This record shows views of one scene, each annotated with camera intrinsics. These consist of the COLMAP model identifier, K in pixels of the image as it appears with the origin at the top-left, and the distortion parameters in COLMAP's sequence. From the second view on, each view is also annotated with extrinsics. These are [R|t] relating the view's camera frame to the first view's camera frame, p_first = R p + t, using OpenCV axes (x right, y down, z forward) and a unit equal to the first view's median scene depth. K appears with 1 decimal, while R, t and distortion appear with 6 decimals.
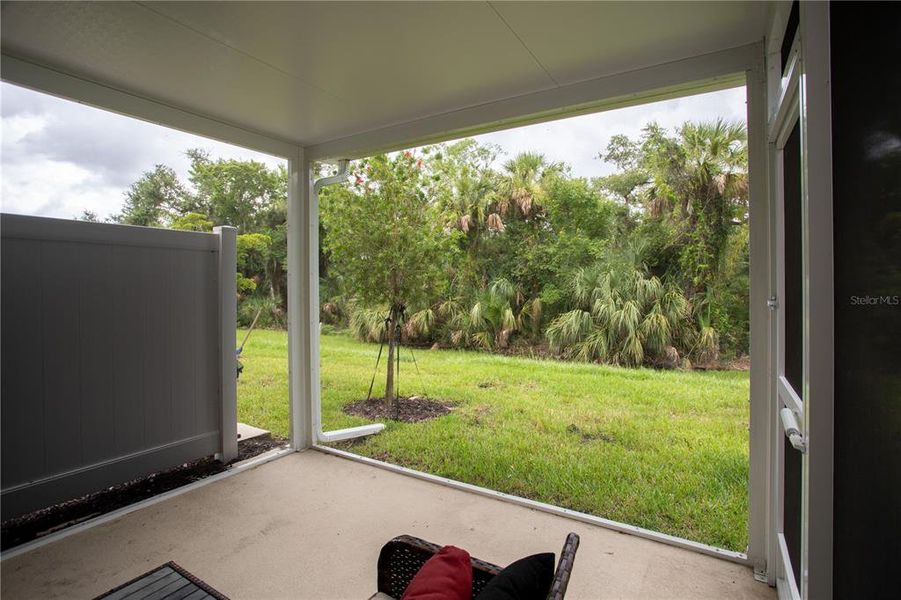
lens RADIAL K [[442.7, 0, 485.1], [0, 442.7, 277.2], [0, 0, 1]] dist [-0.037990, 0.000451]
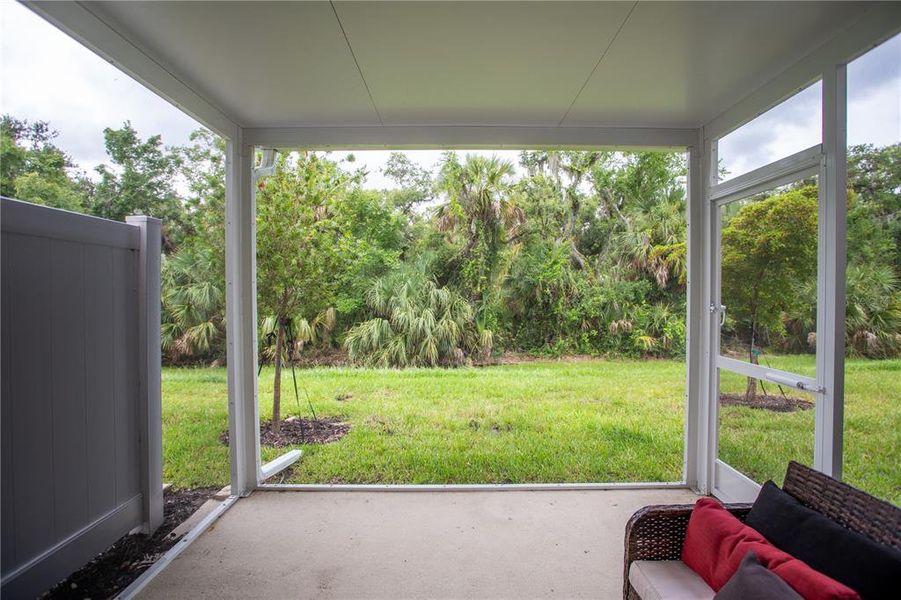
lens RADIAL K [[431.1, 0, 456.2], [0, 431.1, 295.2], [0, 0, 1]] dist [-0.006405, 0.000311]
pose [[0.874980, -0.003007, 0.484150, -0.121281], [-0.007210, 0.999789, 0.019239, -0.000340], [-0.484106, -0.020324, 0.874773, 0.026375]]
